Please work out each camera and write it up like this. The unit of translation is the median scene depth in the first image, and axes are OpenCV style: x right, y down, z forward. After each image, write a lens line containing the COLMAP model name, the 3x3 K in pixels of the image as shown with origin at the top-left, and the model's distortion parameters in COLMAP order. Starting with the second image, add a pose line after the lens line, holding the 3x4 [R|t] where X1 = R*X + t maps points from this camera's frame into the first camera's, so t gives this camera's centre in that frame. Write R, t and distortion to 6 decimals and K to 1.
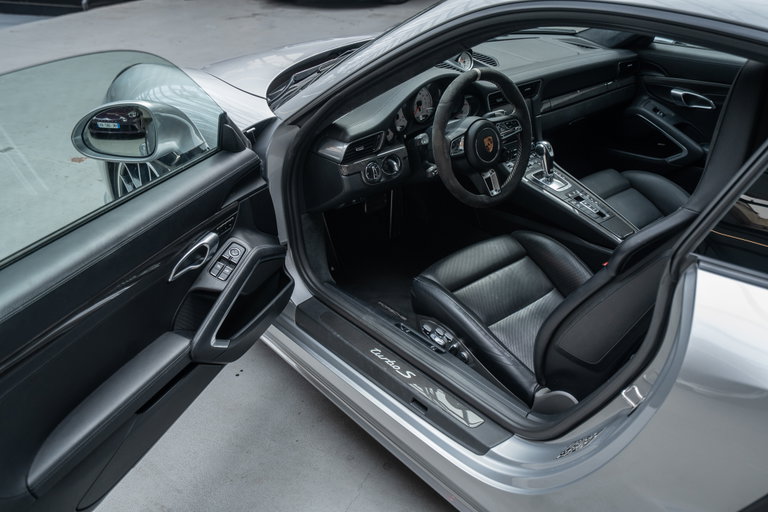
lens RADIAL K [[664.9, 0, 384.0], [0, 664.9, 256.0], [0, 0, 1]] dist [-0.001306, 0.000234]
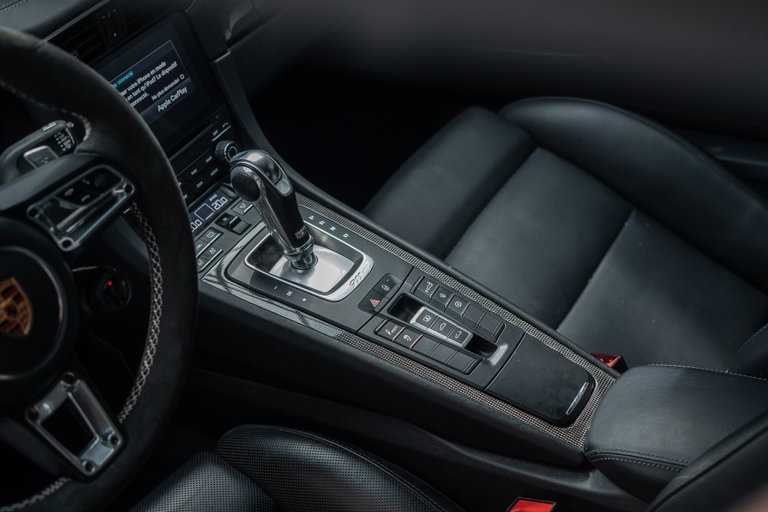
lens RADIAL K [[1115.1, 0, 357.6], [0, 1115.1, 256.0], [0, 0, 1]] dist [-0.023533, -0.028680]
pose [[0.947239, -0.273323, 0.167431, 0.203419], [0.253450, 0.958469, 0.130765, -0.196061], [-0.196219, -0.081430, 0.977173, 0.526540]]
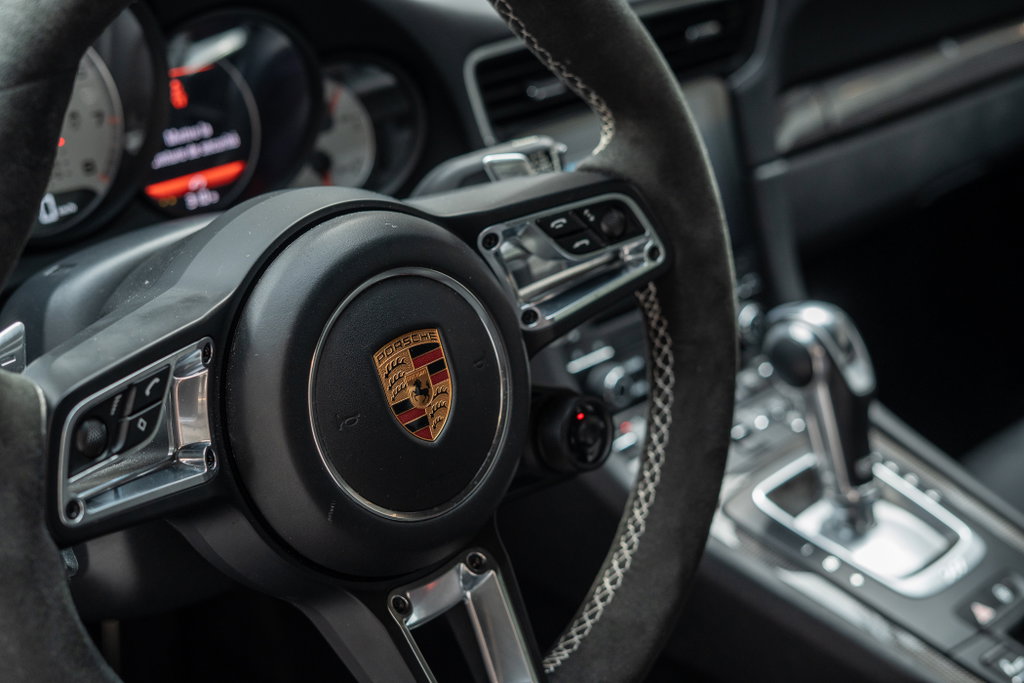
lens RADIAL K [[1486.8, 0, 476.8], [0, 1486.8, 341.5], [0, 0, 1]] dist [-0.023533, -0.028680]
pose [[0.998685, -0.043922, 0.026453, 0.151528], [0.046436, 0.993553, -0.103427, -0.136876], [-0.021739, 0.104519, 0.994285, 0.657351]]
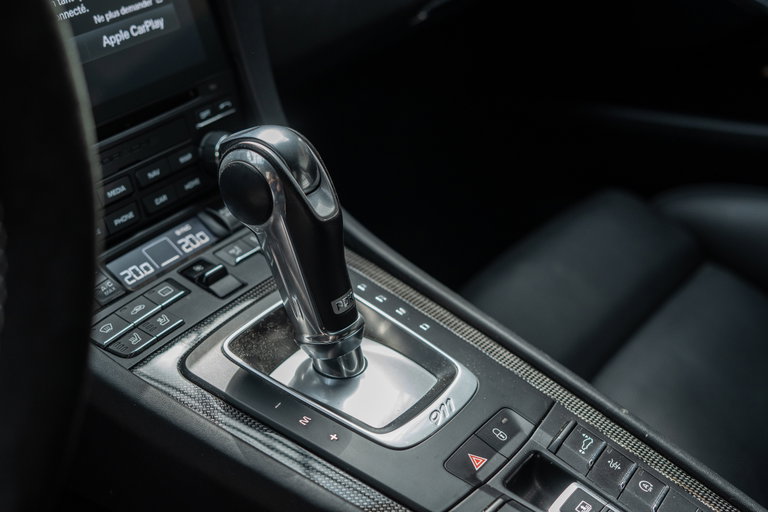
lens RADIAL K [[1115.1, 0, 357.6], [0, 1115.1, 256.0], [0, 0, 1]] dist [-0.023533, -0.028680]
pose [[0.971921, -0.121858, 0.201295, 0.222260], [0.131580, 0.990666, -0.035596, -0.141781], [-0.195079, 0.061083, 0.978884, 0.807946]]
